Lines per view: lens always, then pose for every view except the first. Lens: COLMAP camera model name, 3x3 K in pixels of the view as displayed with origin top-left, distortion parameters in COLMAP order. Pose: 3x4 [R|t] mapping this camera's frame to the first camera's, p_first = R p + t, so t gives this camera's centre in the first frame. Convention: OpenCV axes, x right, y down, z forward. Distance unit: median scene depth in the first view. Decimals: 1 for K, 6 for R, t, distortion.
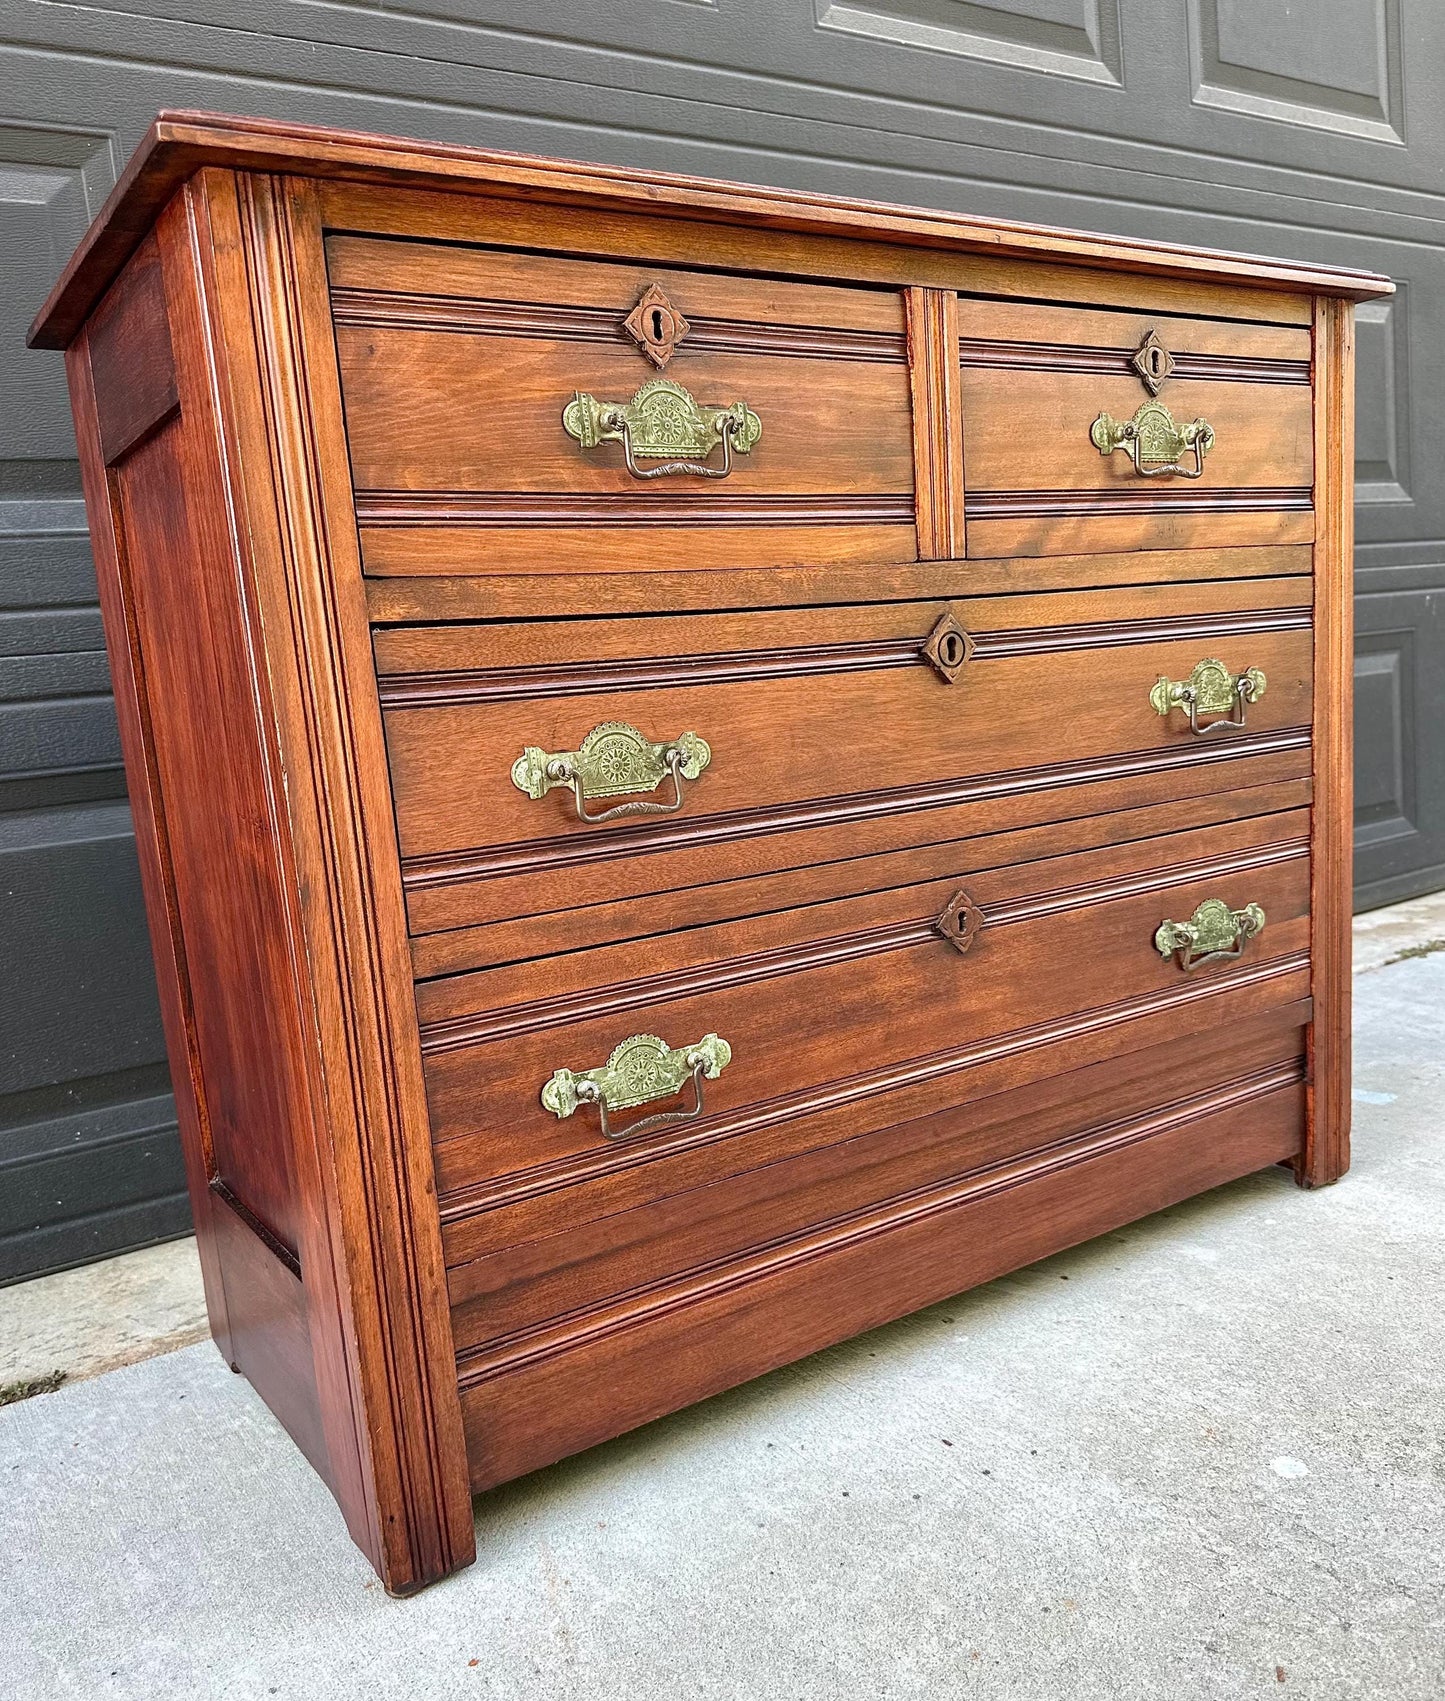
lens RADIAL K [[1389.0, 0, 725.3], [0, 1389.0, 900.3], [0, 0, 1]] dist [0.190490, -0.407849]
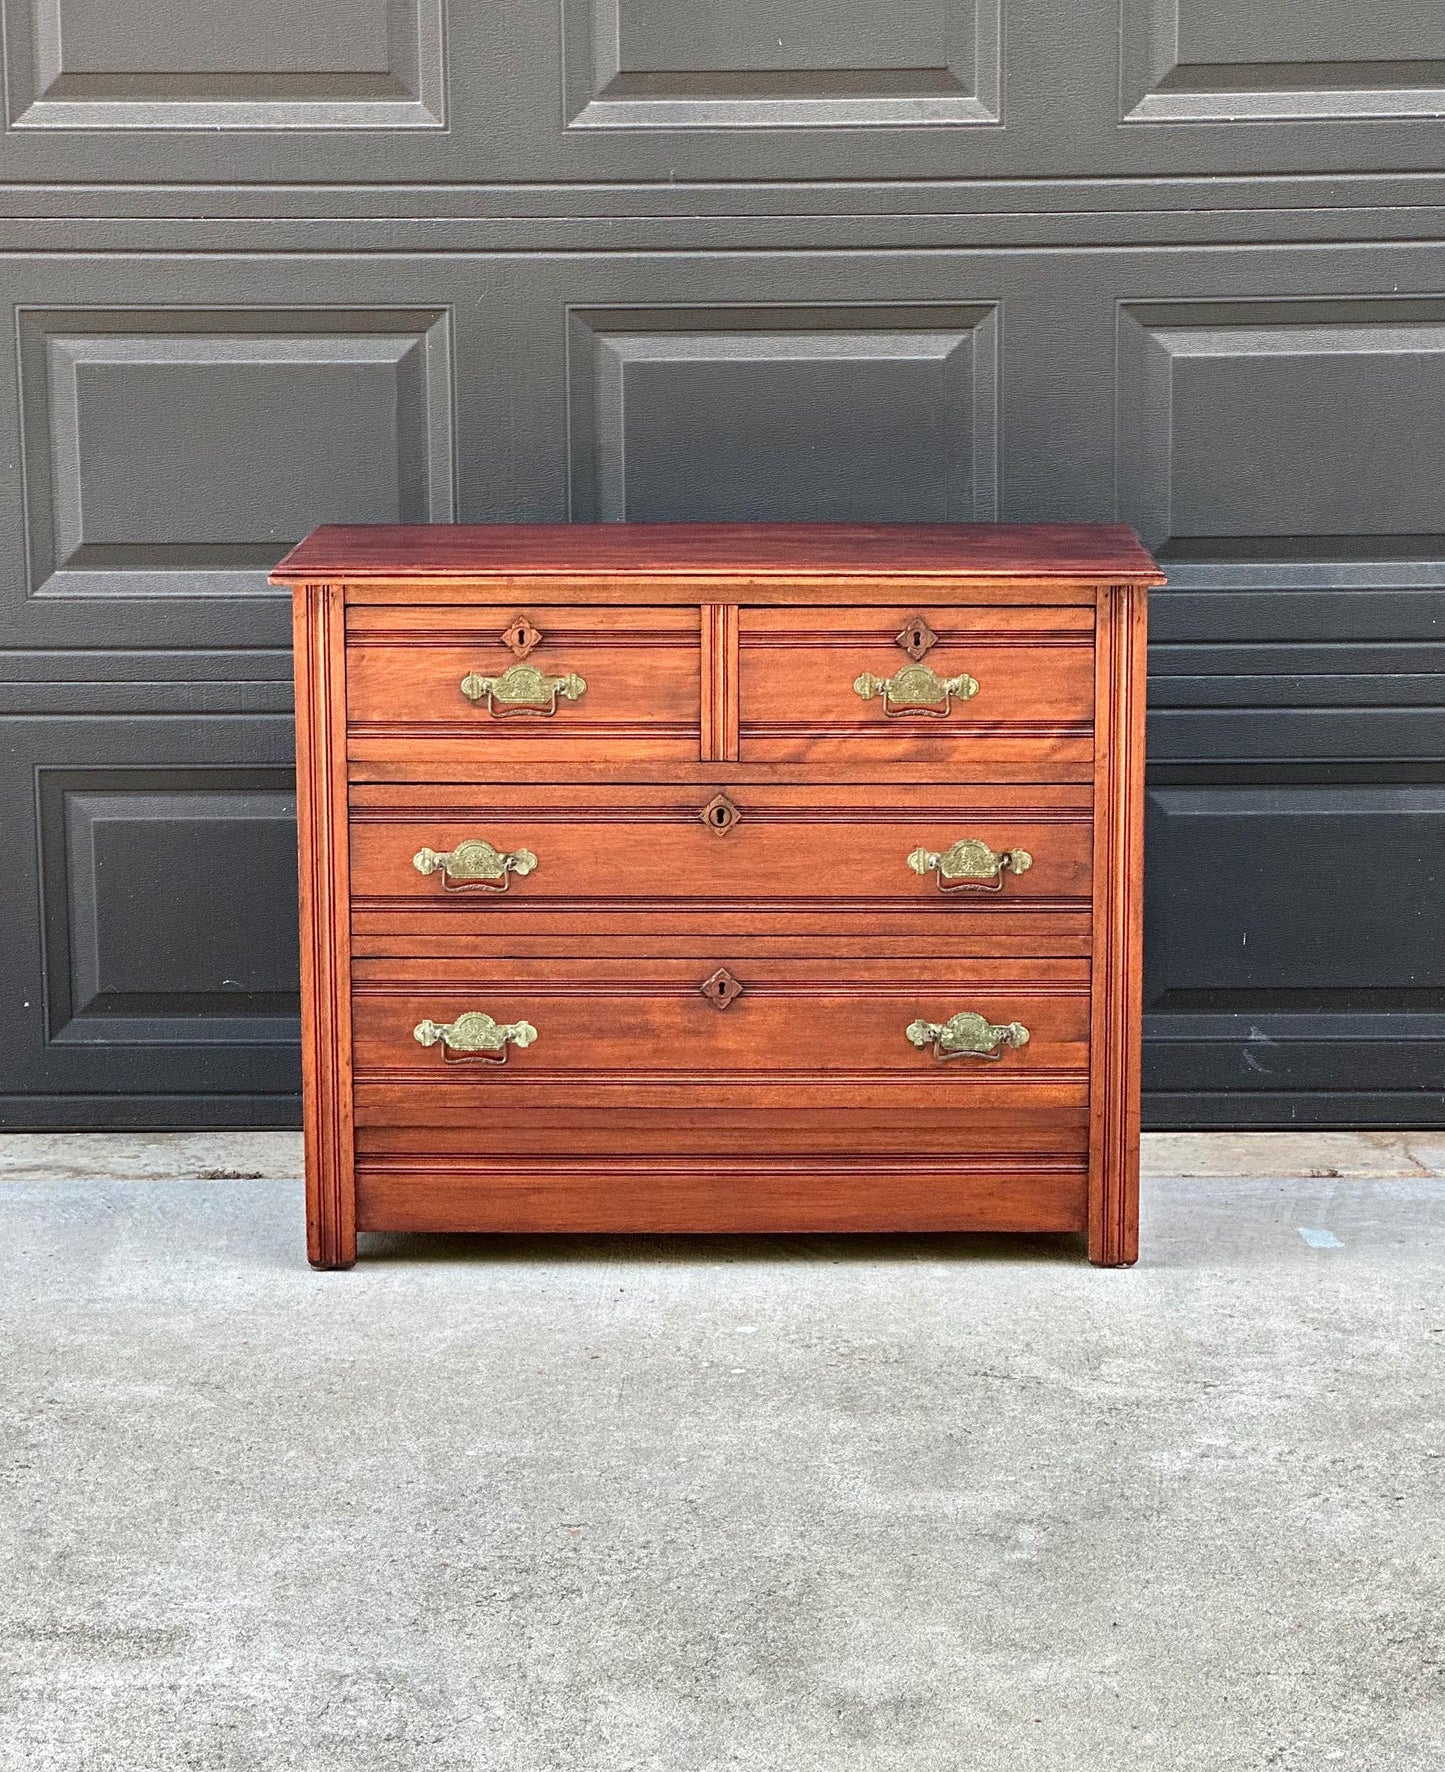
lens RADIAL K [[4480.4, 0, 724.5], [0, 4480.4, 914.4], [0, 0, 1]] dist [-0.301381, 8.794988]
pose [[0.824453, 0.177636, -0.537329, 2.988994], [-0.154865, 0.984036, 0.087696, -0.530008], [0.544328, 0.010913, 0.838801, -3.334134]]
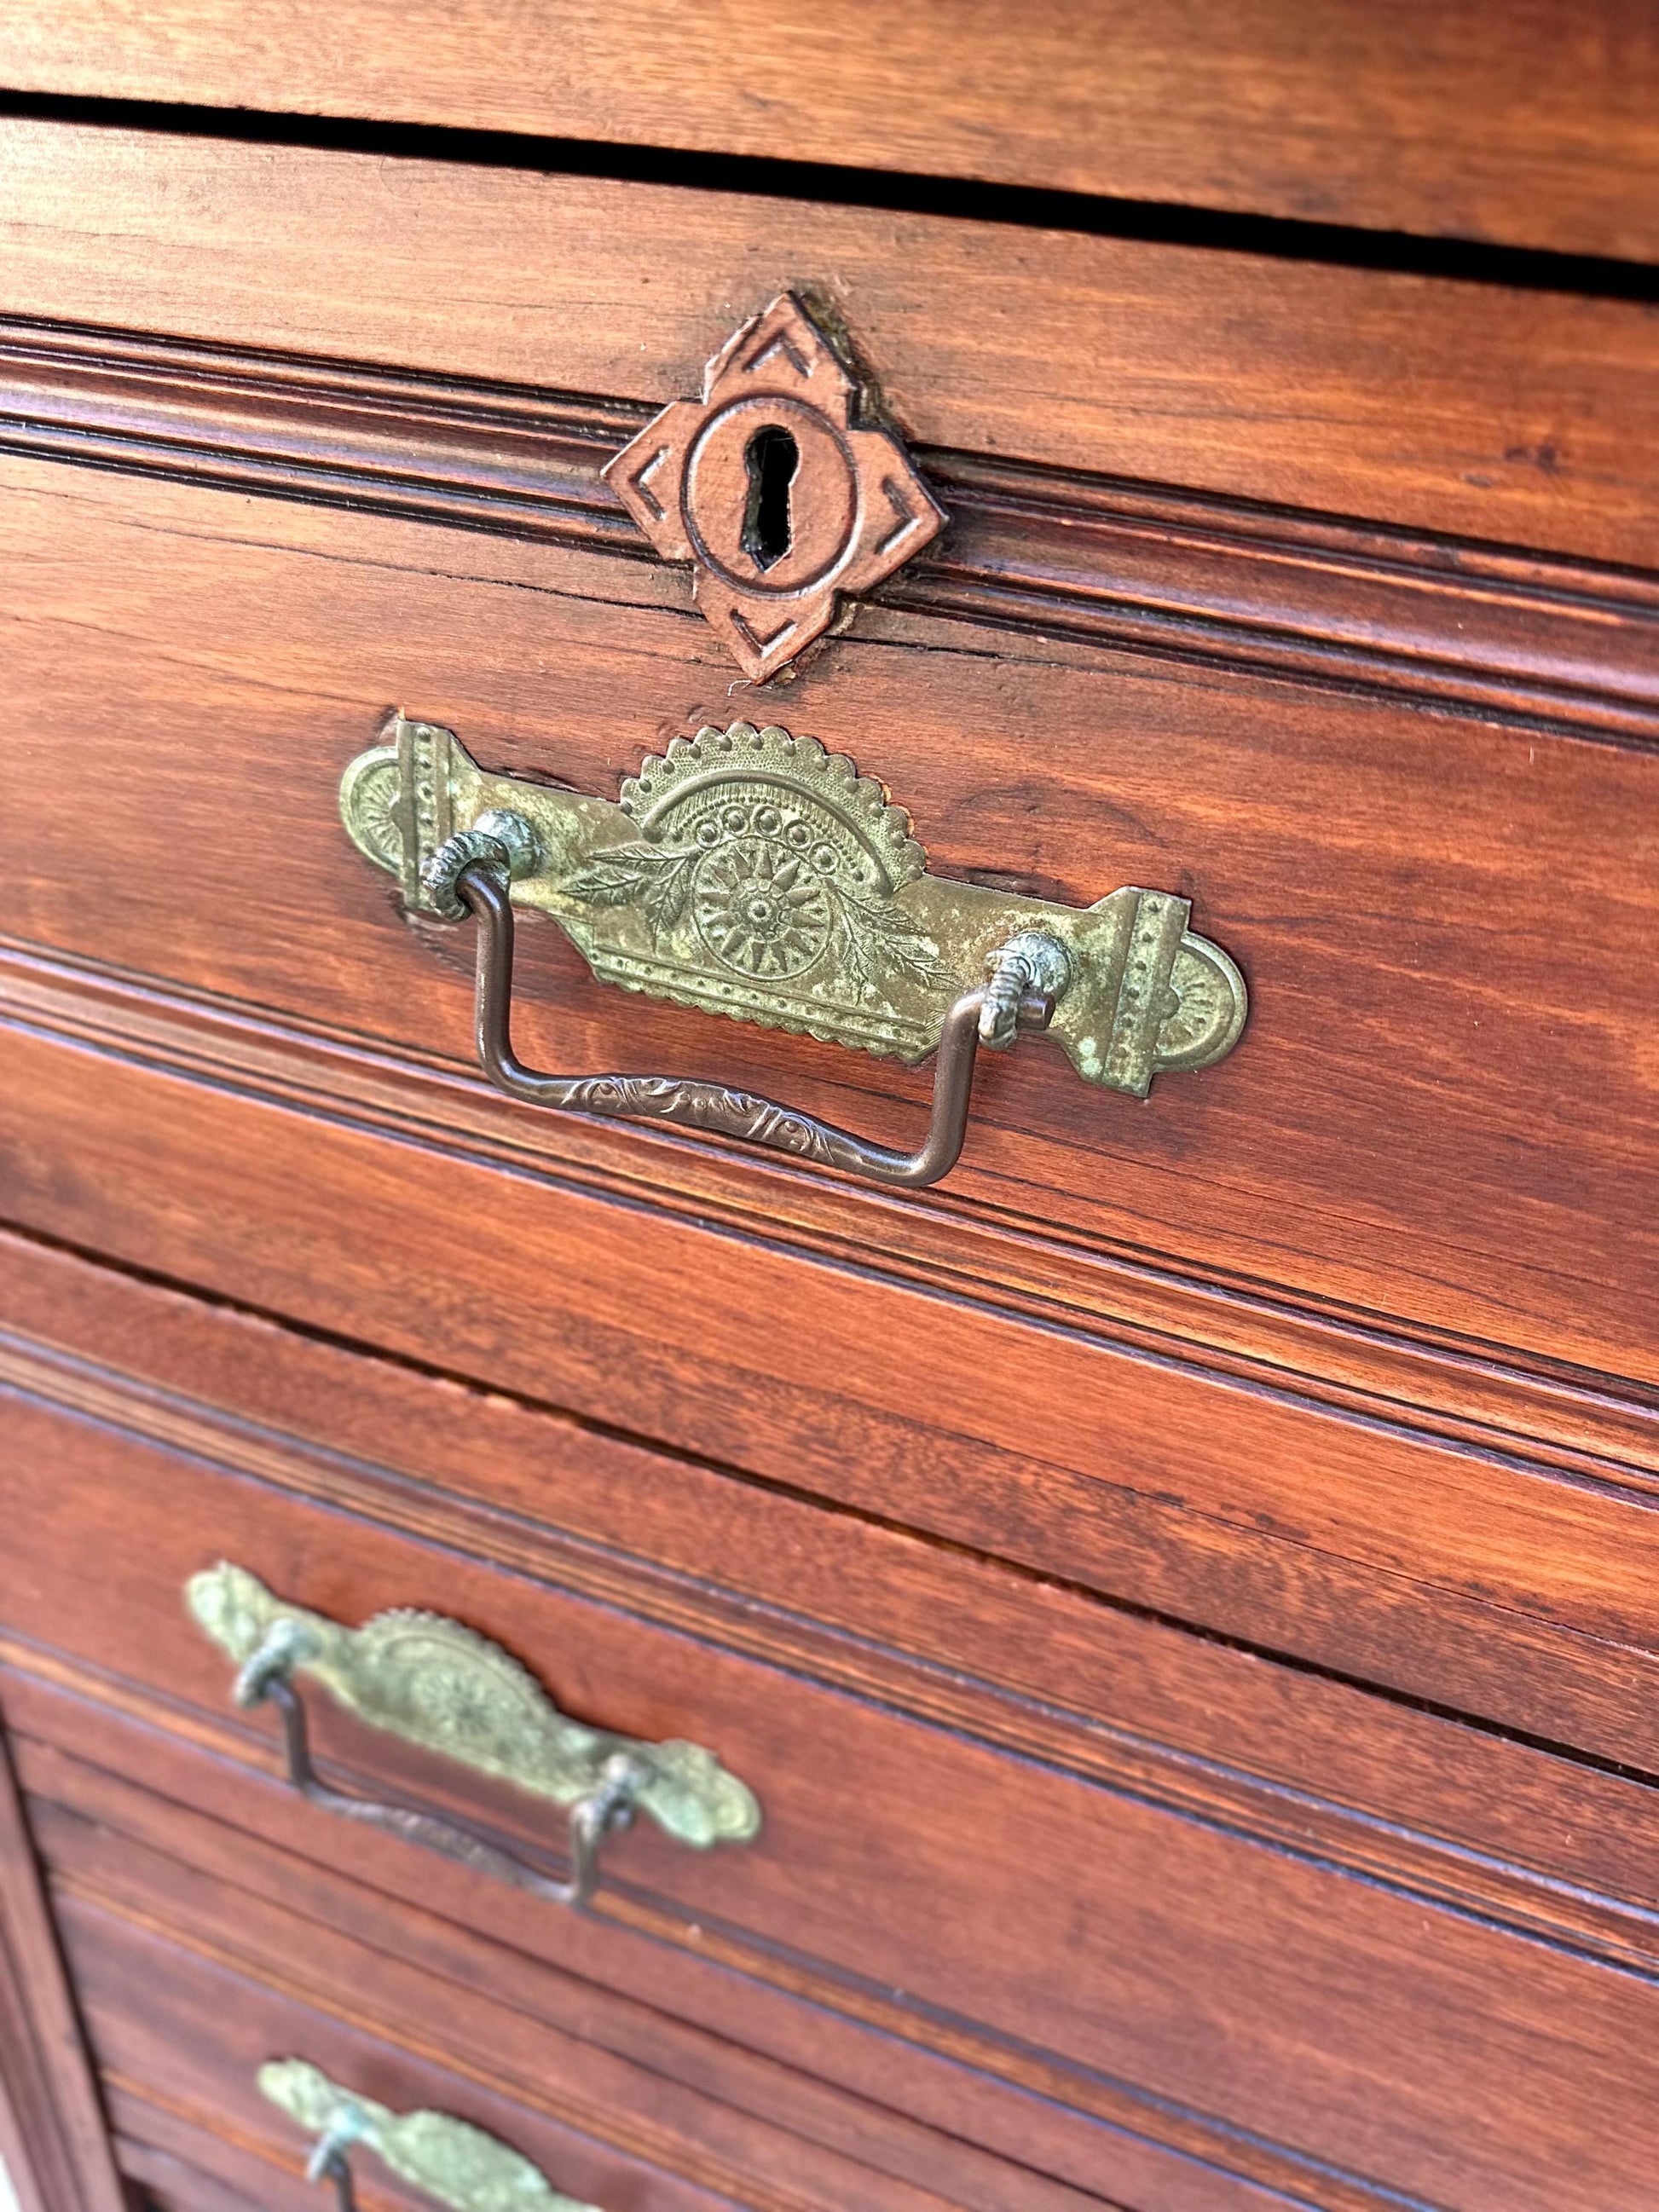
lens RADIAL K [[1623.8, 0, 829.5], [0, 1623.8, 1106.0], [0, 0, 1]] dist [-0.003907, -0.001112]
pose [[0.578981, 0.516180, -0.631141, 0.136691], [-0.263474, 0.851000, 0.454292, -0.385580], [0.771597, -0.096737, 0.628713, 0.740803]]
